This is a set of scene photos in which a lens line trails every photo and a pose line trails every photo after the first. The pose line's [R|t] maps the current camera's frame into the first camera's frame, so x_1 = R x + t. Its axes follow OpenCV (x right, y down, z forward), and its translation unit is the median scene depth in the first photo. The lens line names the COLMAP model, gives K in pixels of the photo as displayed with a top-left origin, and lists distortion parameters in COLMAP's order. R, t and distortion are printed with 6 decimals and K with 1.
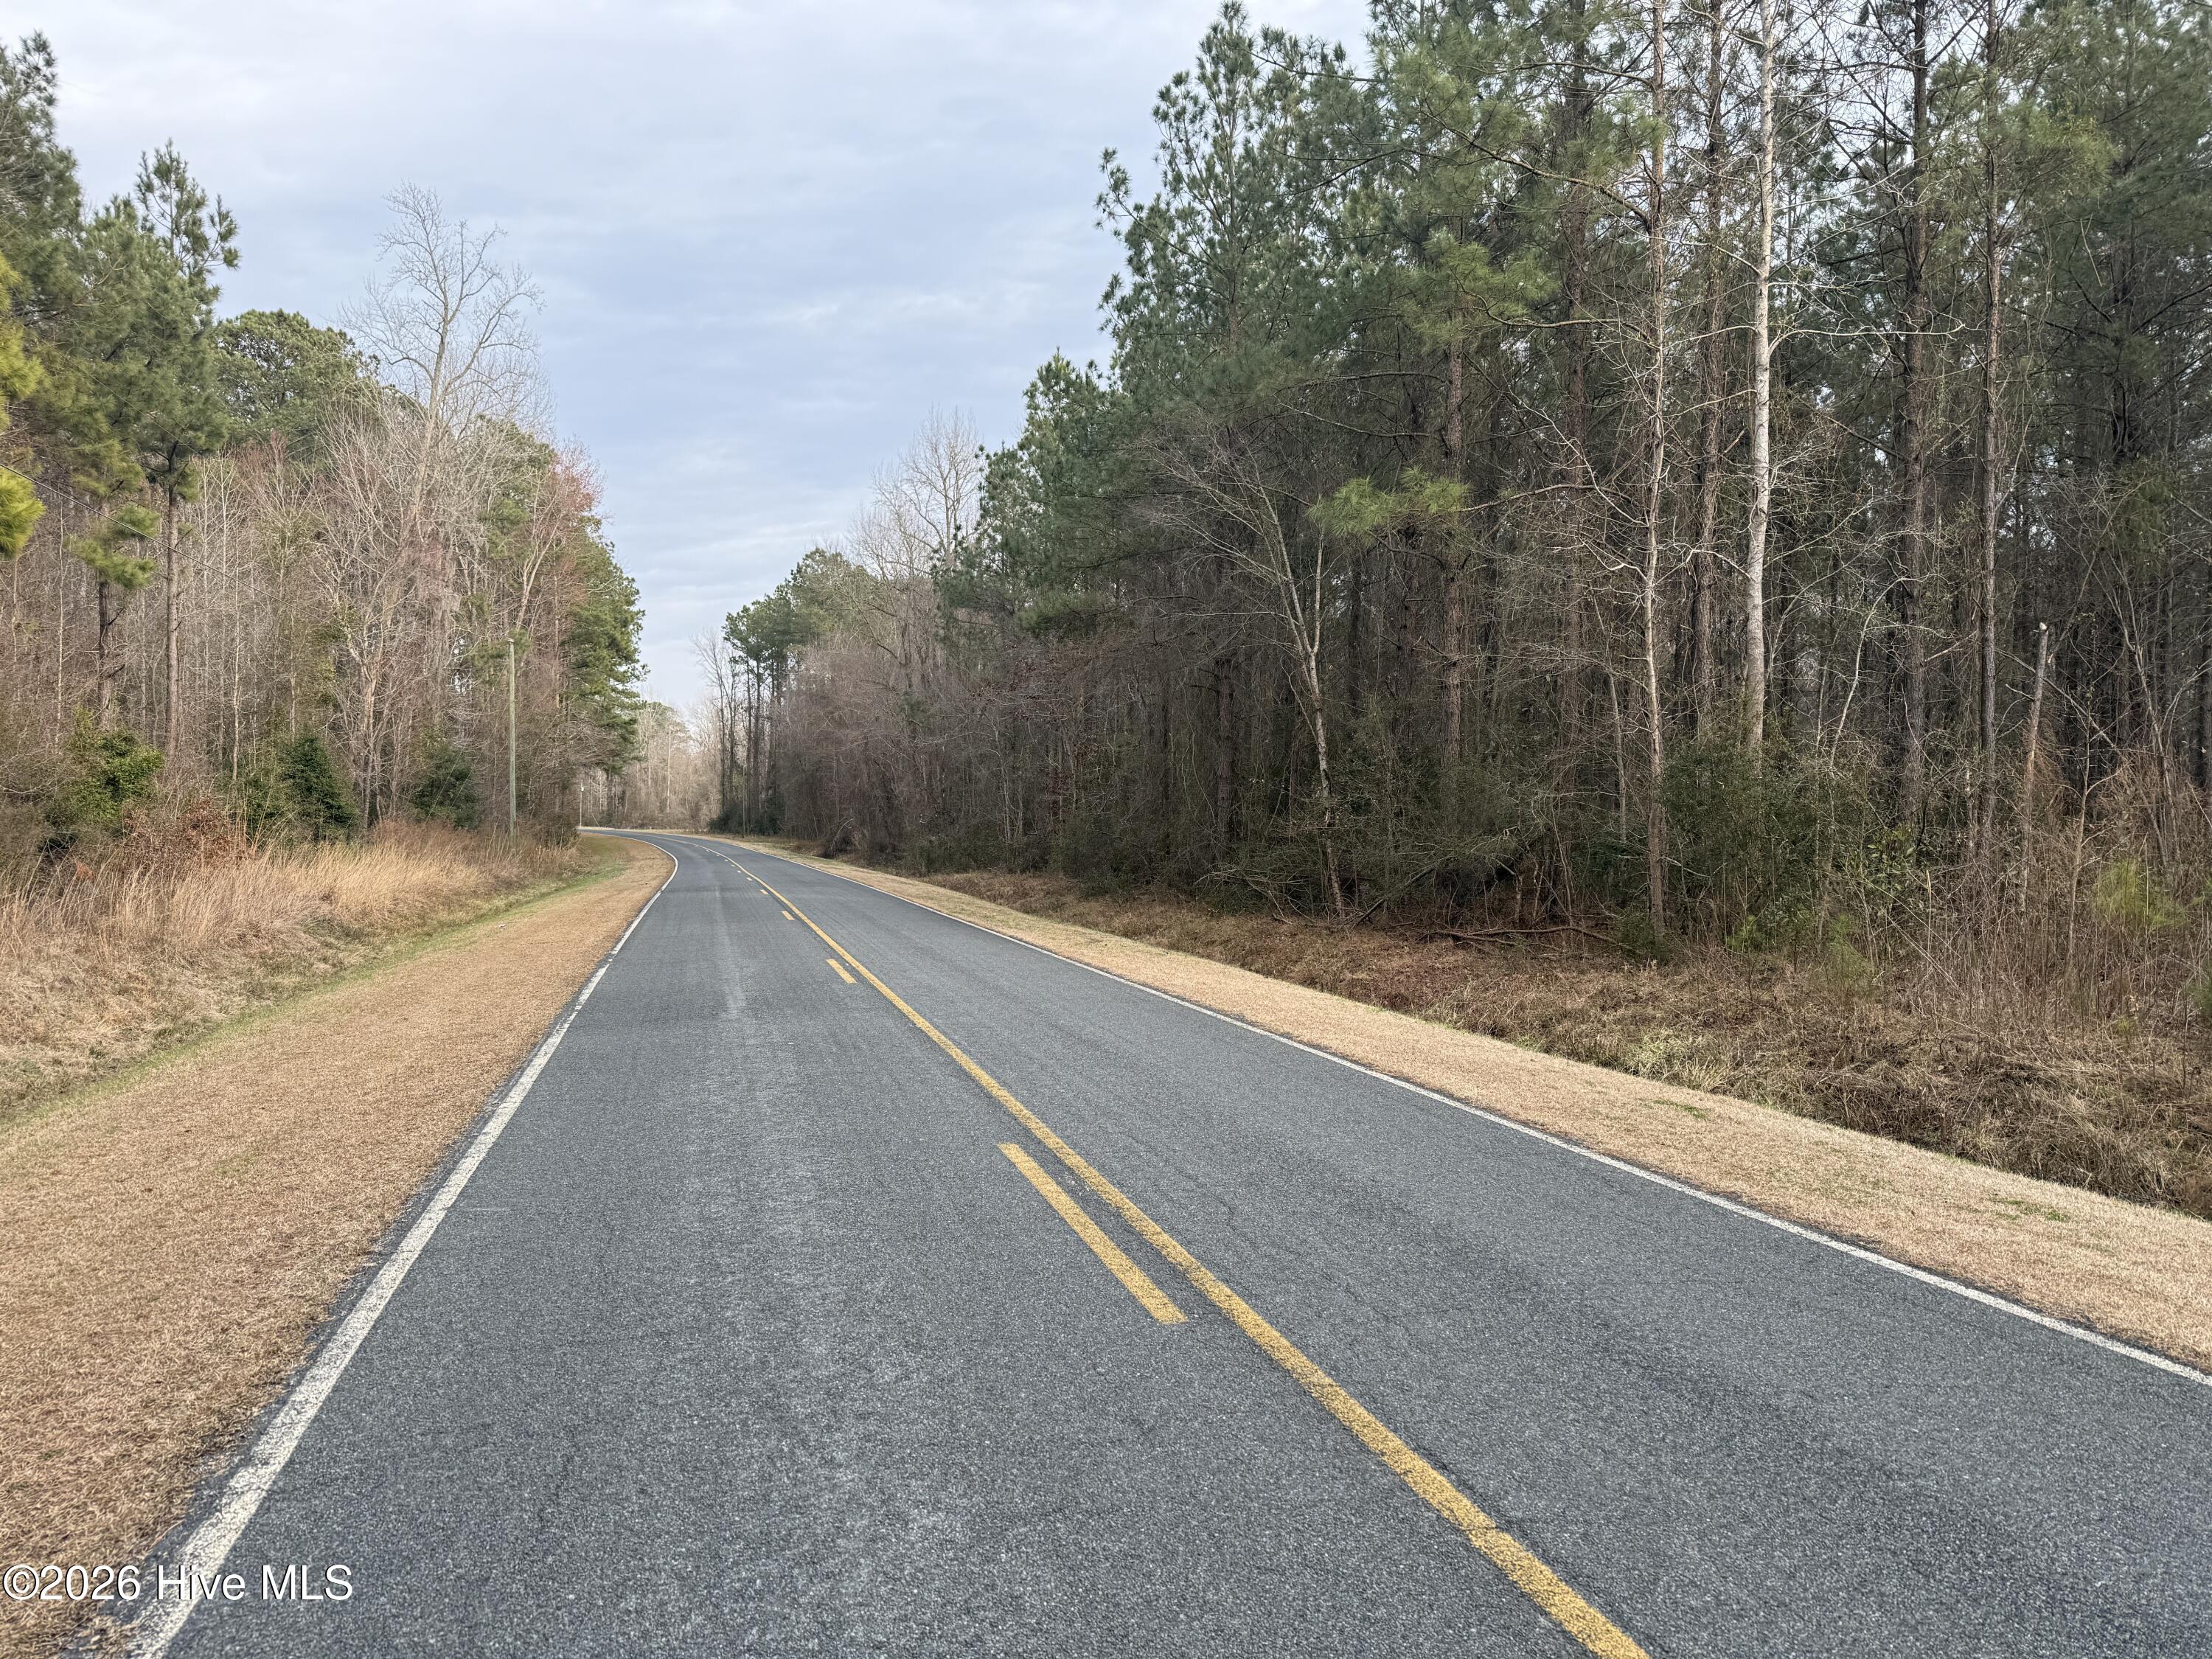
lens RADIAL K [[1534.2, 0, 1134.6], [0, 1534.2, 830.0], [0, 0, 1]] dist [0.088557, -0.134110]
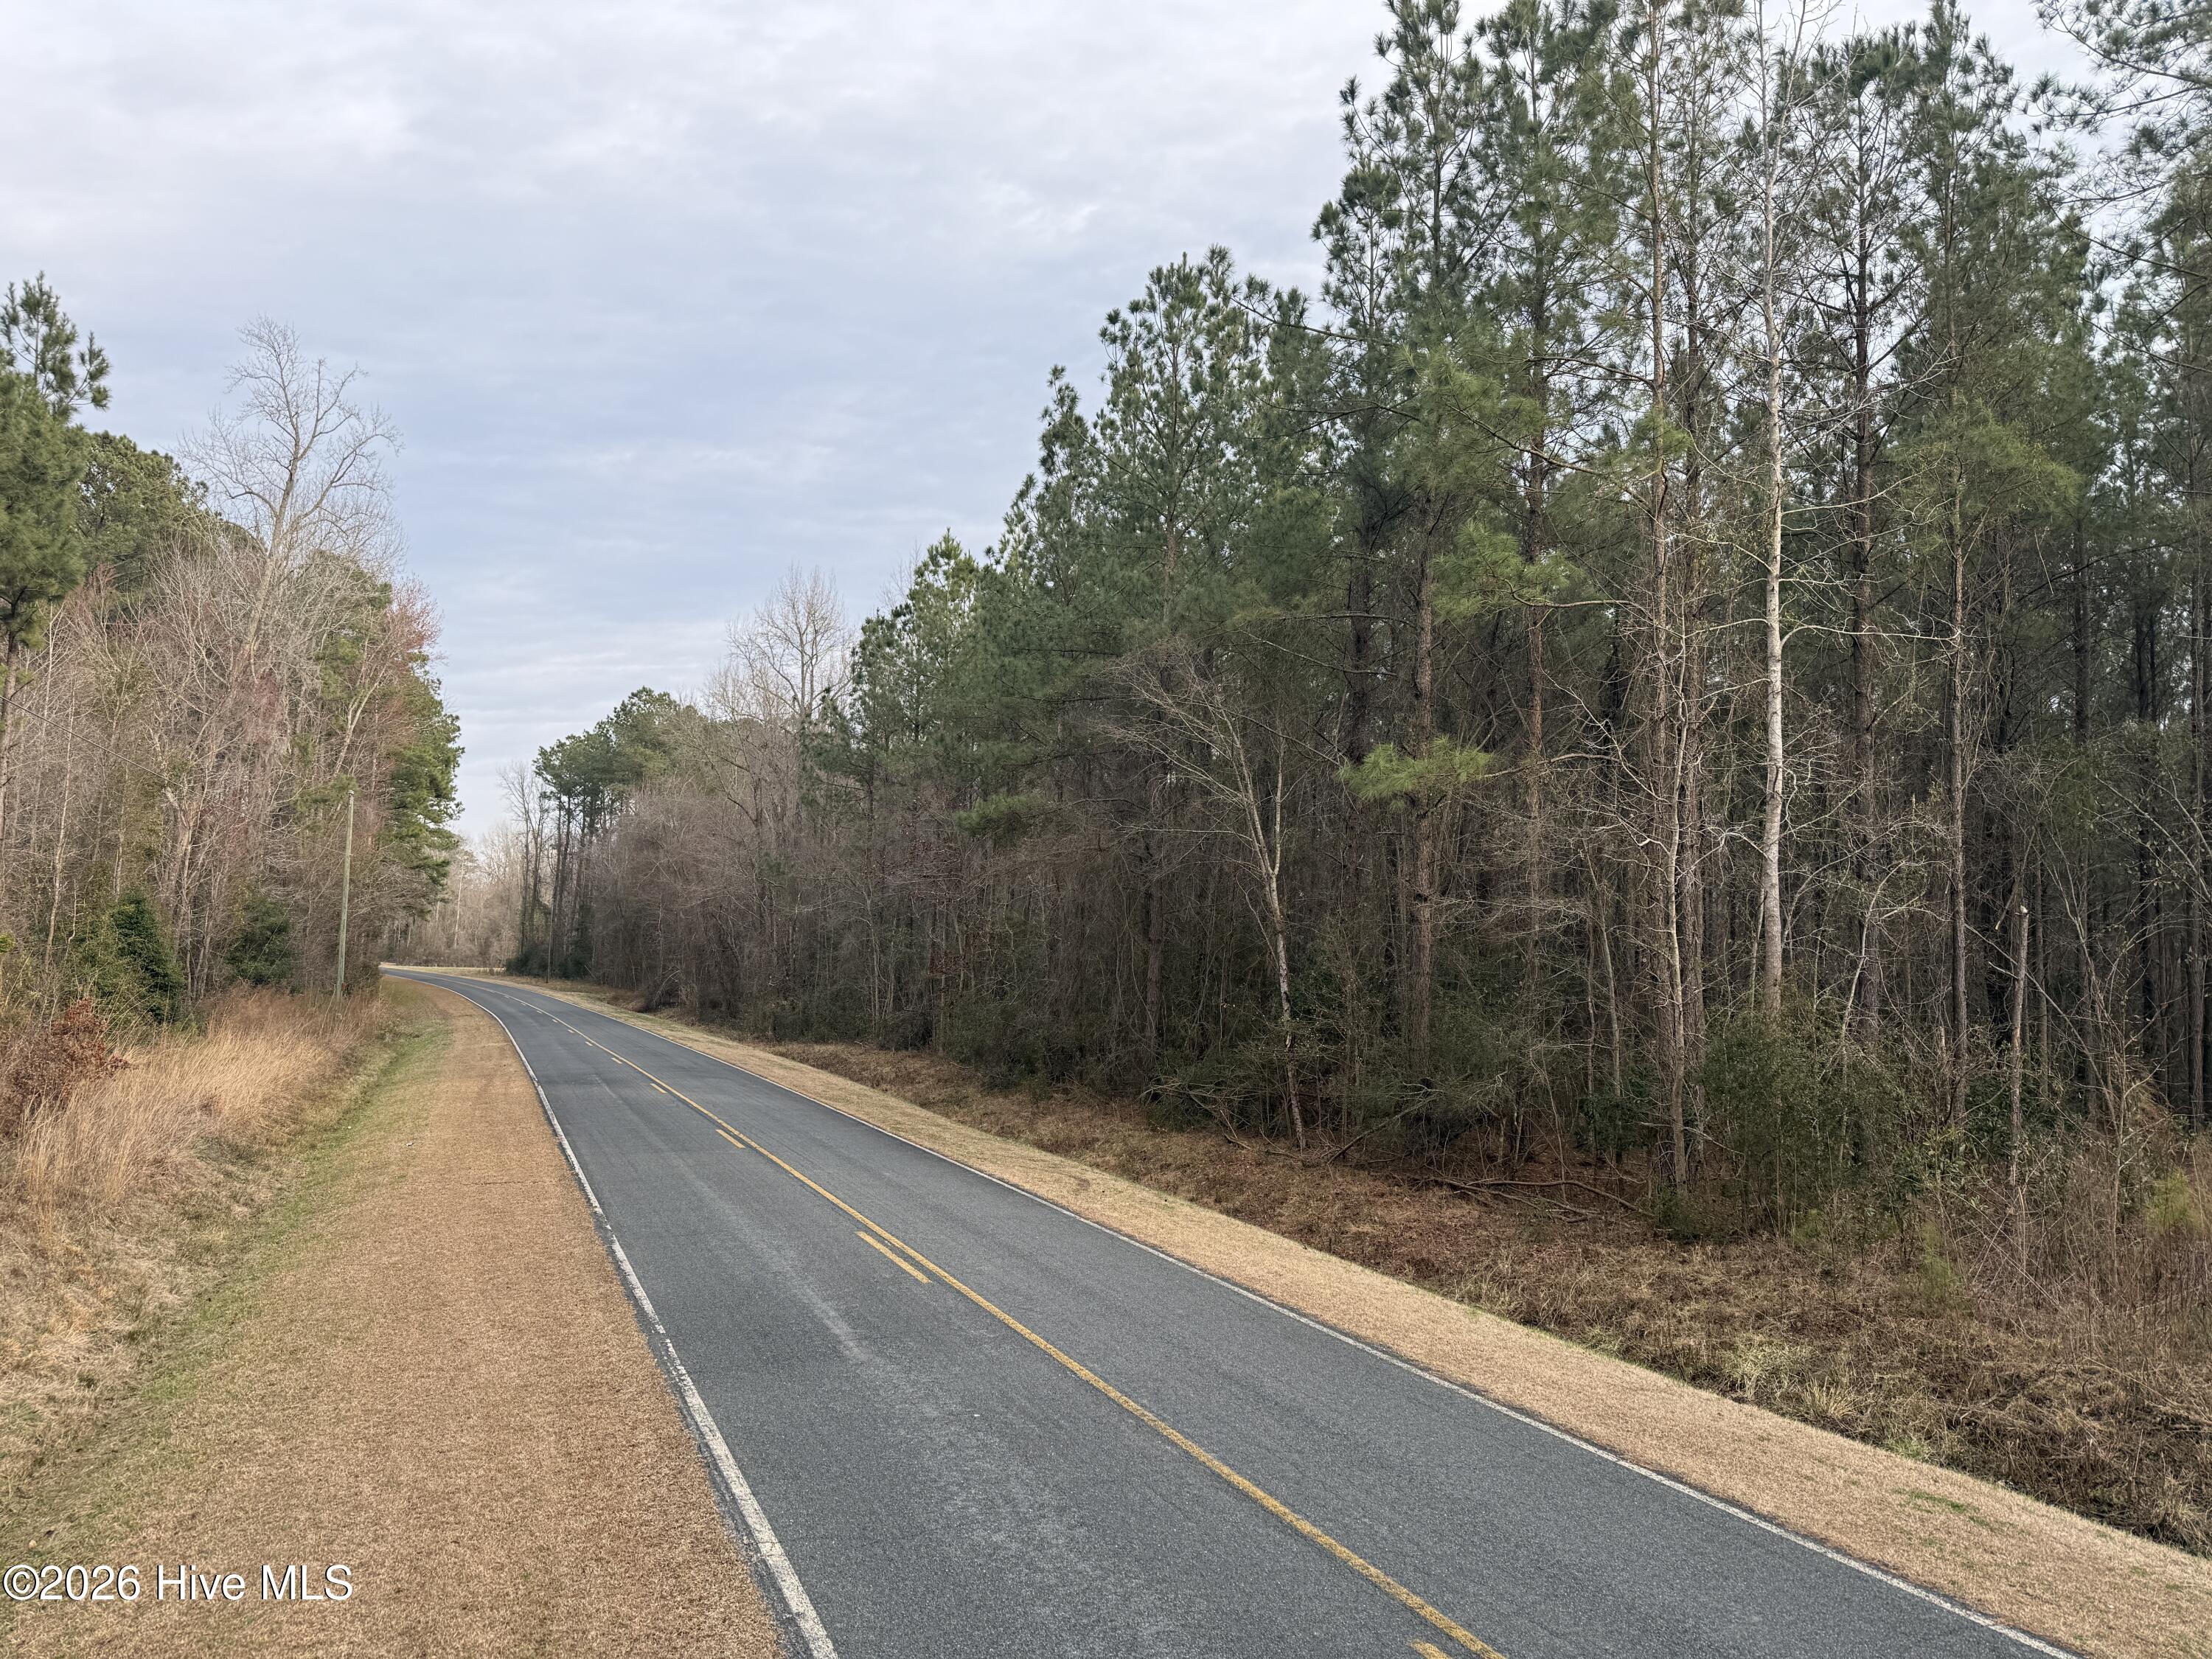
lens RADIAL K [[1545.1, 0, 1106.0], [0, 1545.1, 829.5], [0, 0, 1]] dist [0.026111, -0.035380]
pose [[0.992643, 0.031918, 0.116797, -0.186393], [-0.021729, 0.995928, -0.087489, -0.091699], [-0.119114, 0.084307, 0.989295, 0.030422]]
